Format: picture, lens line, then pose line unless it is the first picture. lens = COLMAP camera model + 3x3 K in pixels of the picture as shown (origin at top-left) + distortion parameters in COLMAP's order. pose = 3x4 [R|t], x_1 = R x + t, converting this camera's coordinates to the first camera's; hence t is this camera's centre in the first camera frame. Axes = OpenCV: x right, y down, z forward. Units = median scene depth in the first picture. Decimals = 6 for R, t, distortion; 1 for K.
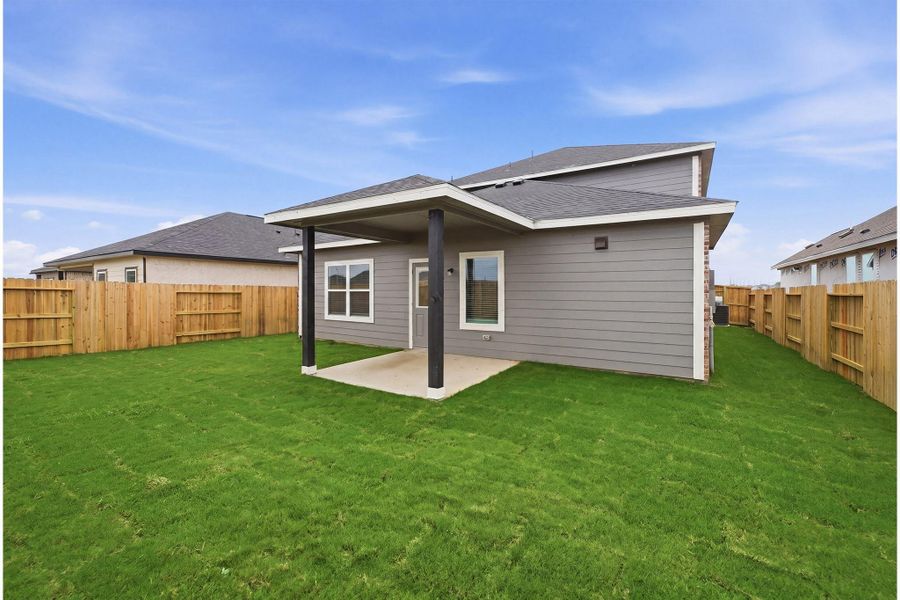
lens RADIAL K [[365.0, 0, 447.5], [0, 365.0, 300.4], [0, 0, 1]] dist [-0.000551, 0.000167]
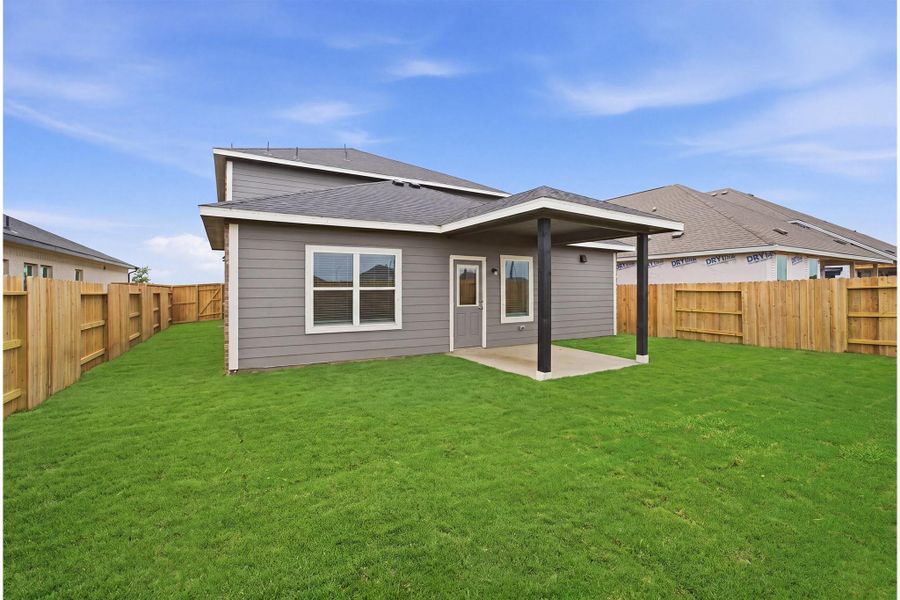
lens RADIAL K [[370.0, 0, 449.5], [0, 370.0, 294.2], [0, 0, 1]] dist [-0.009520, 0.000429]
pose [[0.479217, -0.017689, 0.877518, -0.879021], [0.025227, 0.999661, 0.006374, -0.017837], [-0.877334, 0.019082, 0.479501, 0.512667]]
